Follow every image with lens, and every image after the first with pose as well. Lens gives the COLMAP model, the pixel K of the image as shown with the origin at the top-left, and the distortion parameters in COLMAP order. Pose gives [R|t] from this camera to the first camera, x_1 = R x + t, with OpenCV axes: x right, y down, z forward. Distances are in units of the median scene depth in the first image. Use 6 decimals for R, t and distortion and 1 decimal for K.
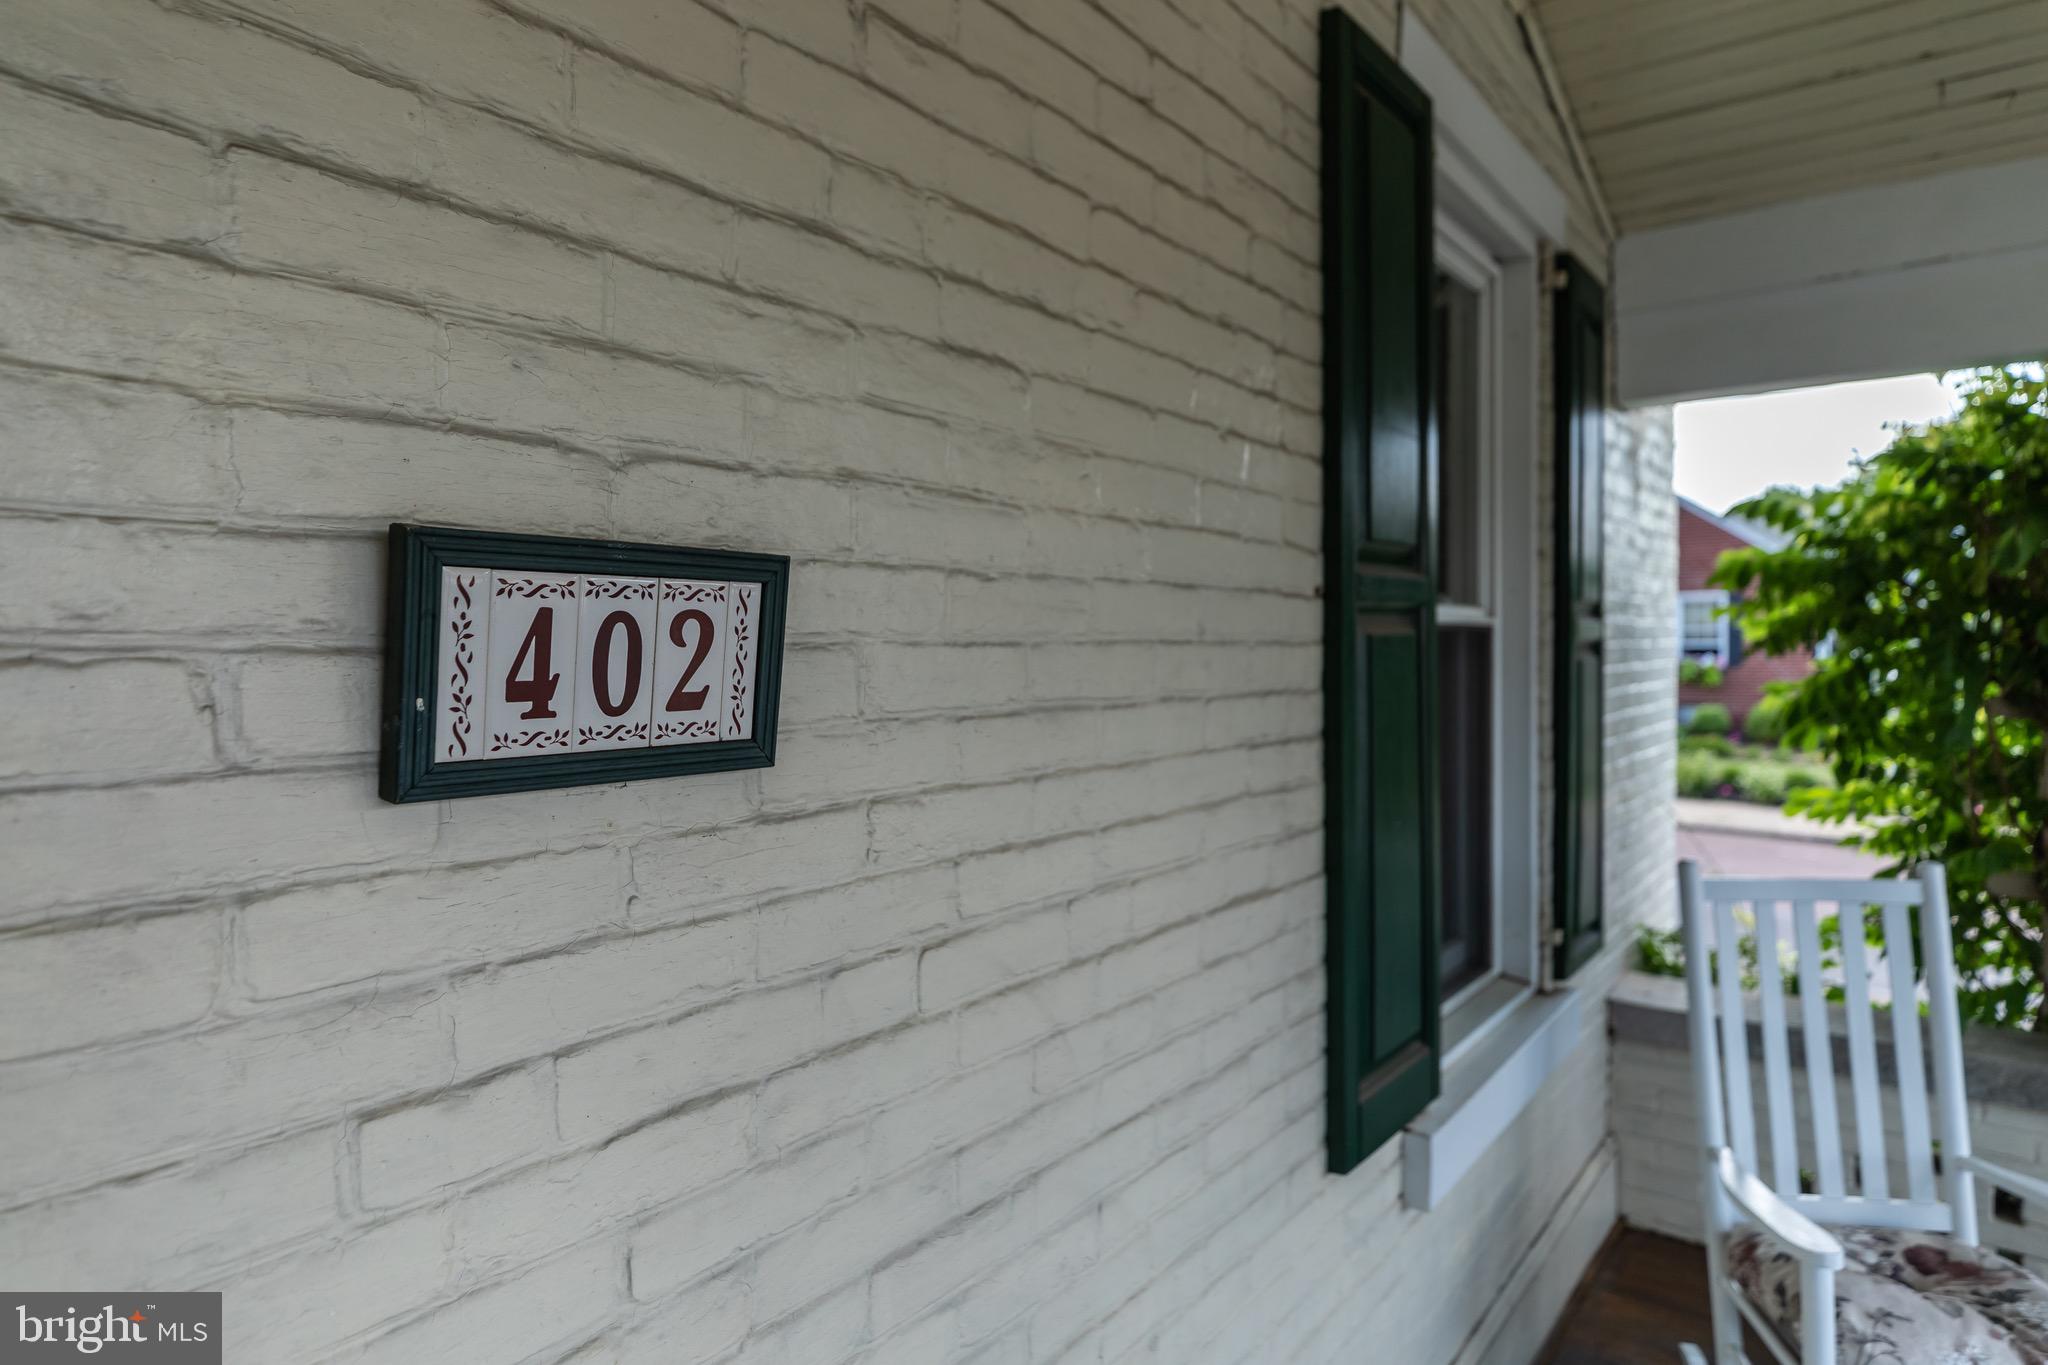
lens RADIAL K [[1184.7, 0, 1030.5], [0, 1184.7, 677.3], [0, 0, 1]] dist [-0.000919, -0.000349]
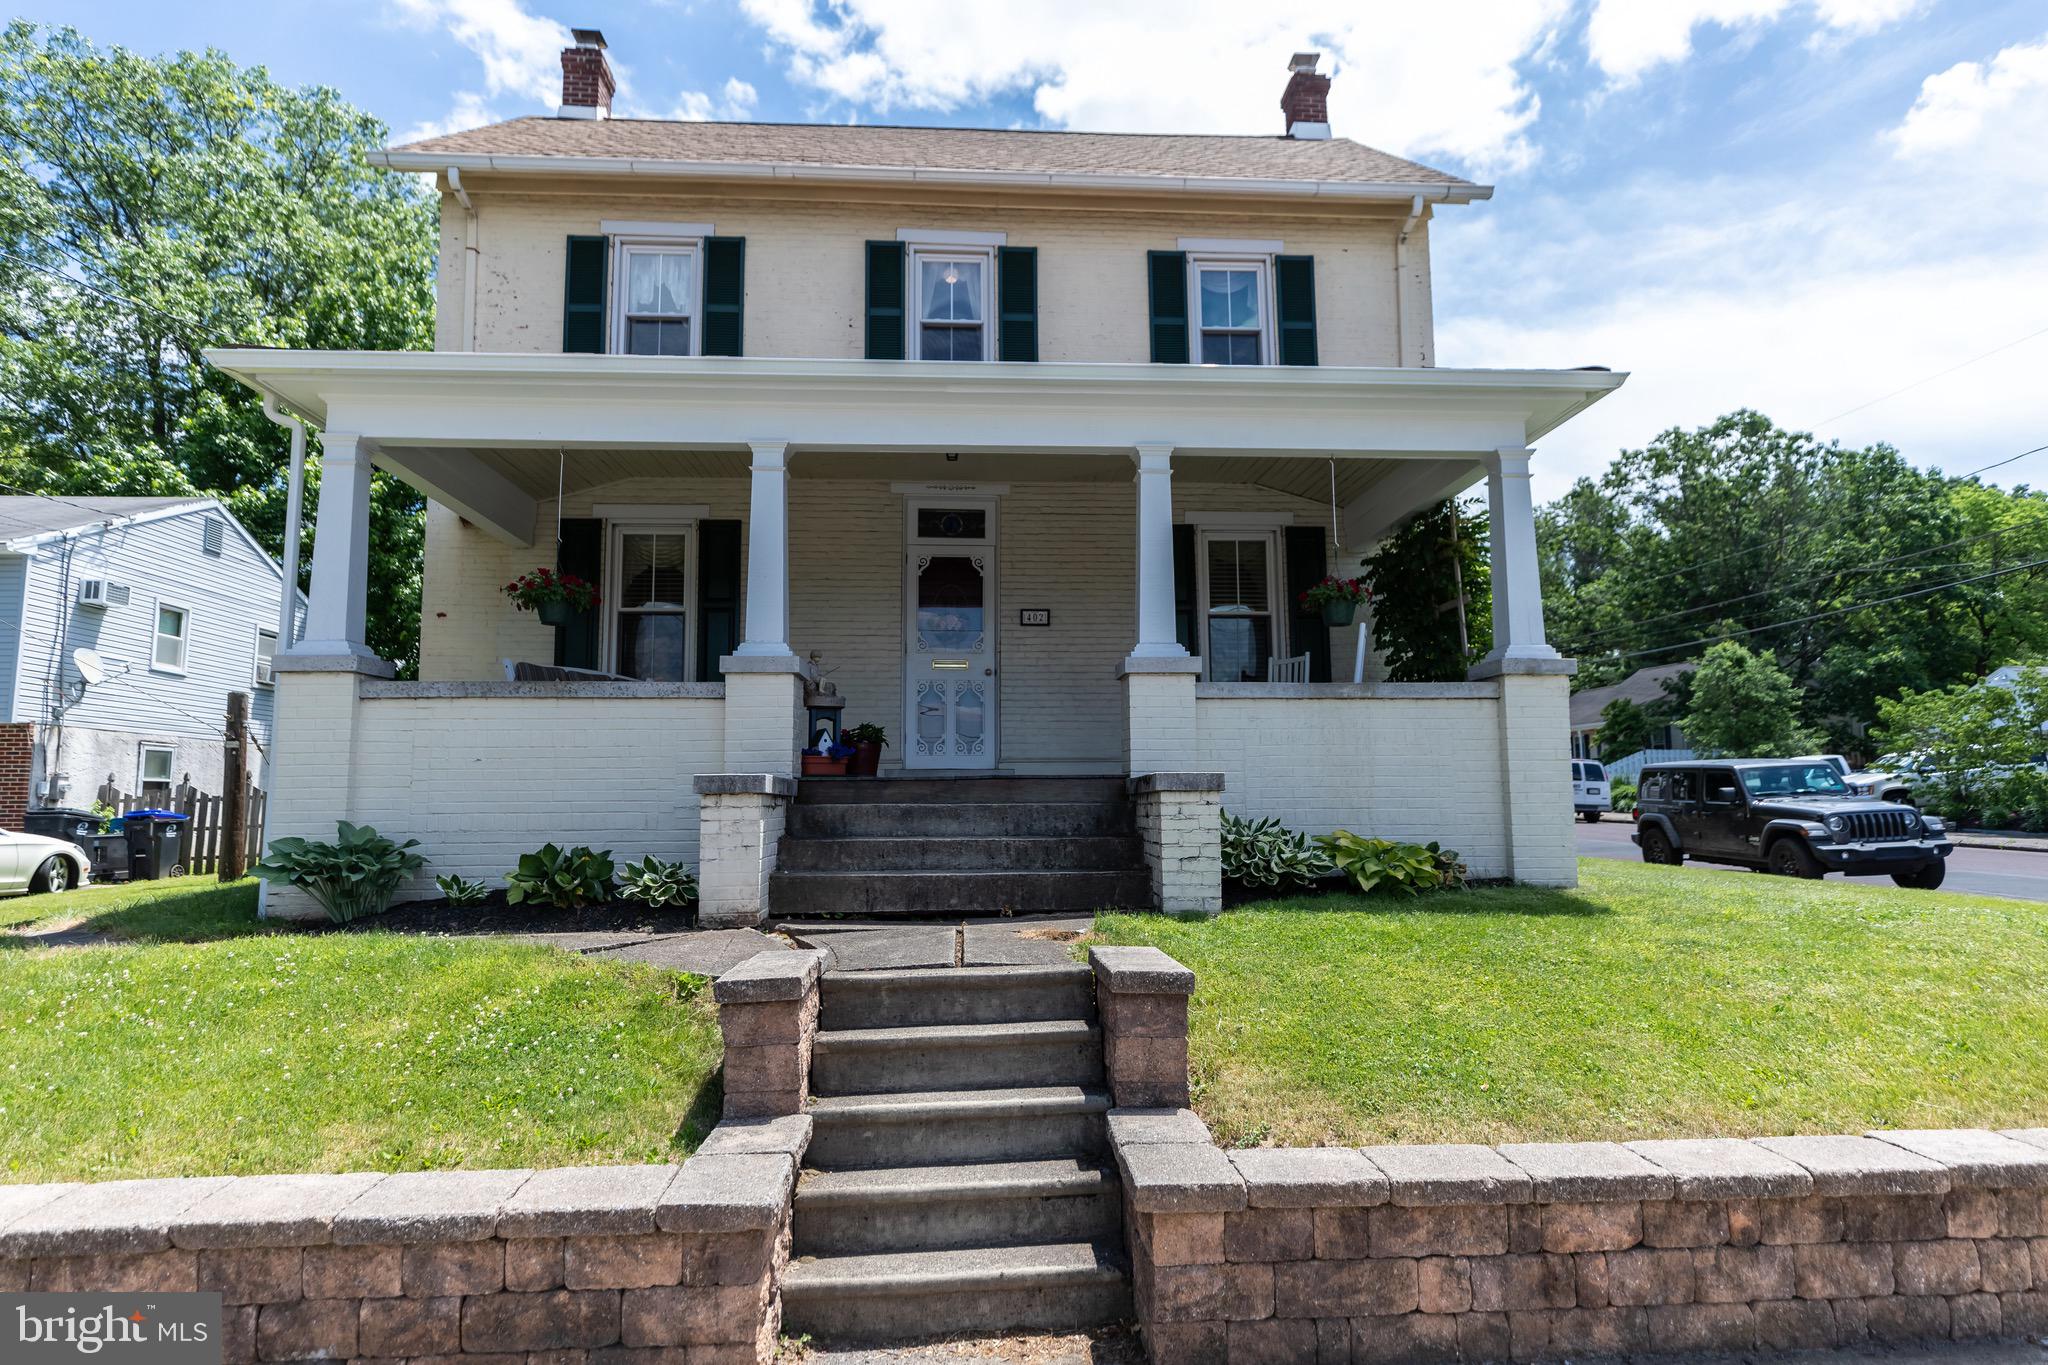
lens RADIAL K [[1125.9, 0, 1024.0], [0, 1125.9, 682.5], [0, 0, 1]] dist [0.007466, 0.000649]
pose [[0.666185, -0.082386, -0.741222, 7.427477], [-0.013367, 0.992401, -0.122318, 1.887430], [0.745667, 0.091394, 0.660021, -6.212254]]
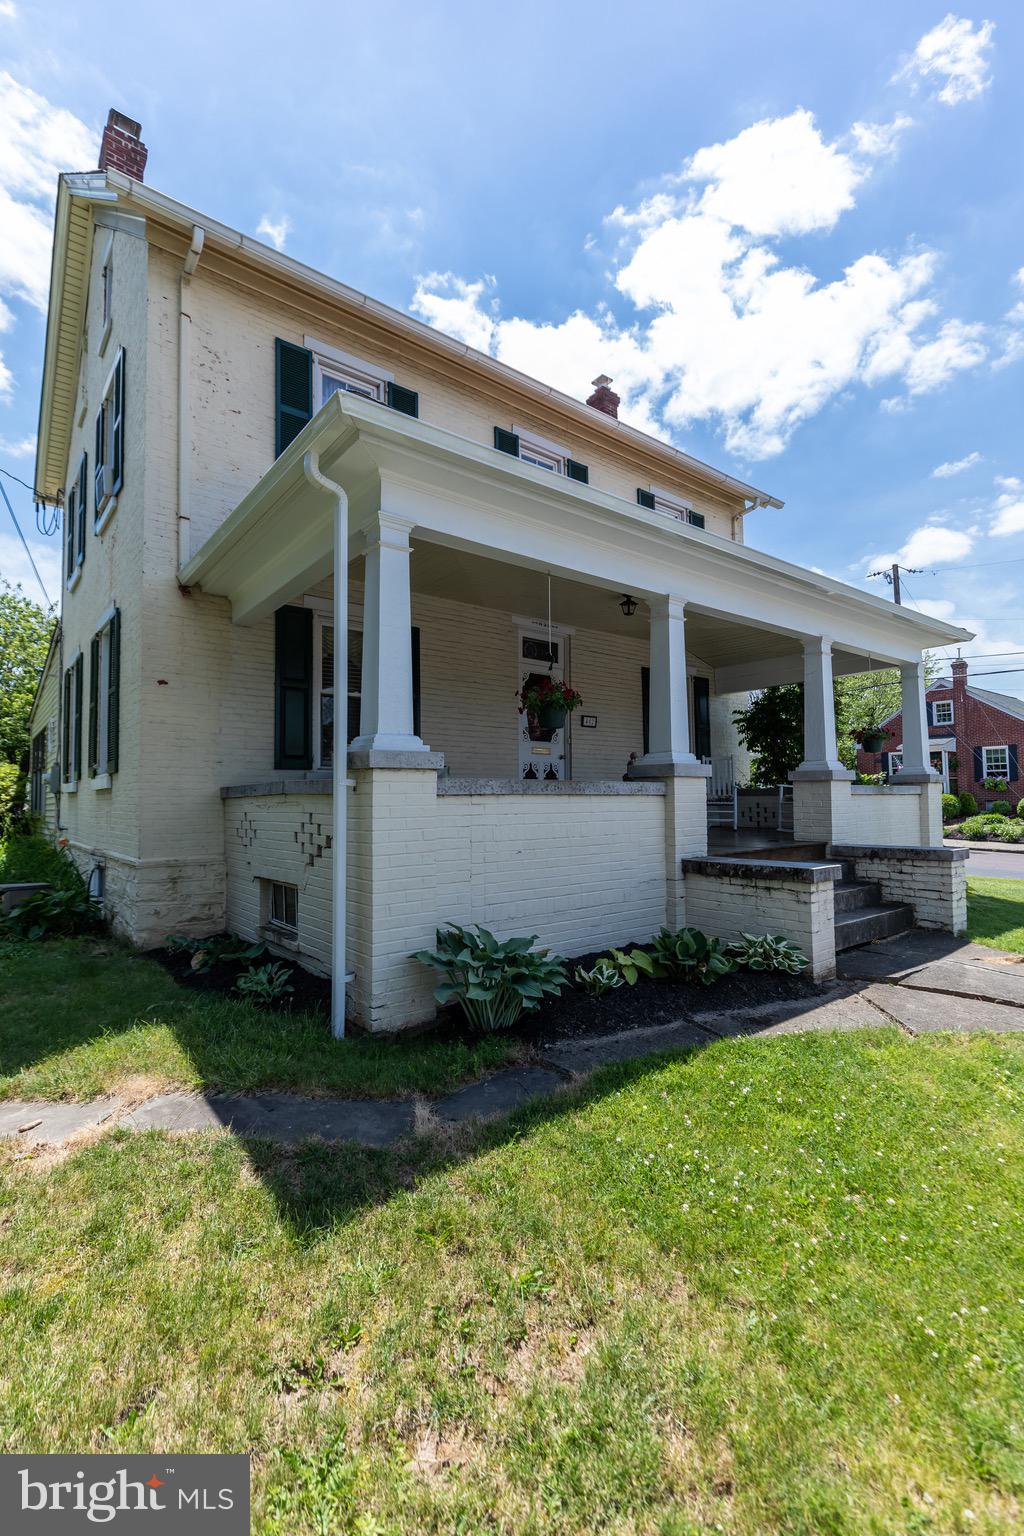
lens RADIAL K [[683.2, 0, 512.0], [0, 683.2, 768.0], [0, 0, 1]] dist [0.001174, 0.000276]
pose [[0.971911, -0.014233, -0.234918, 0.900908], [-0.002341, 0.997535, -0.070125, 1.302635], [0.235337, 0.068705, 0.969482, -8.648216]]
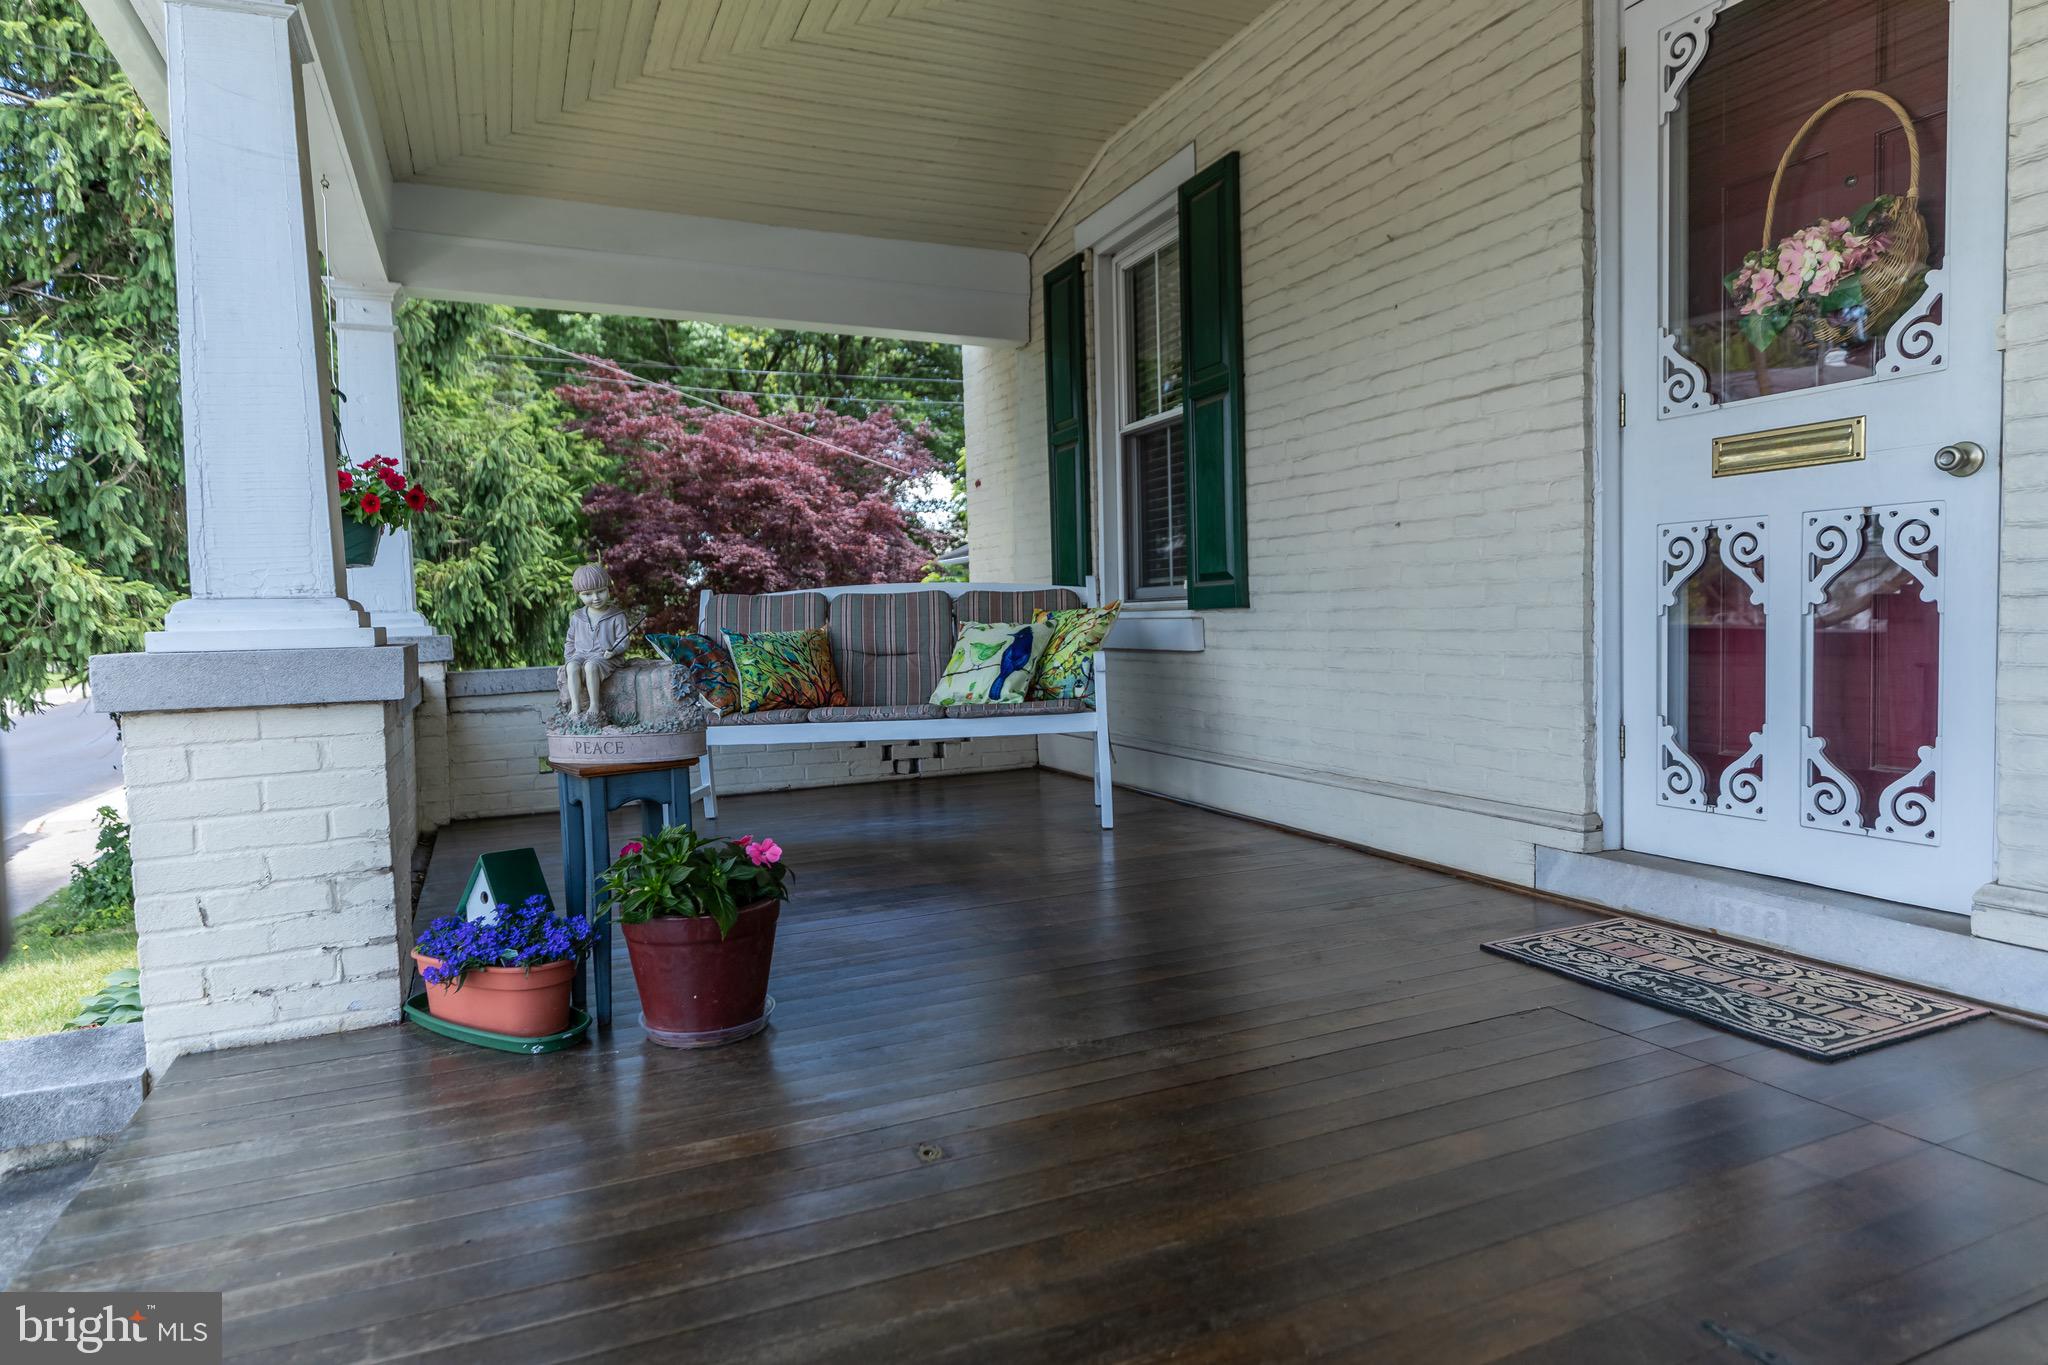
lens RADIAL K [[1181.0, 0, 1024.0], [0, 1181.0, 682.5], [0, 0, 1]] dist [-0.003846, -0.000487]
pose [[-0.468629, 0.066670, -0.880876, 2.308124], [0.008072, 0.997430, 0.071197, 0.760876], [0.883358, 0.026255, -0.467962, -0.028668]]
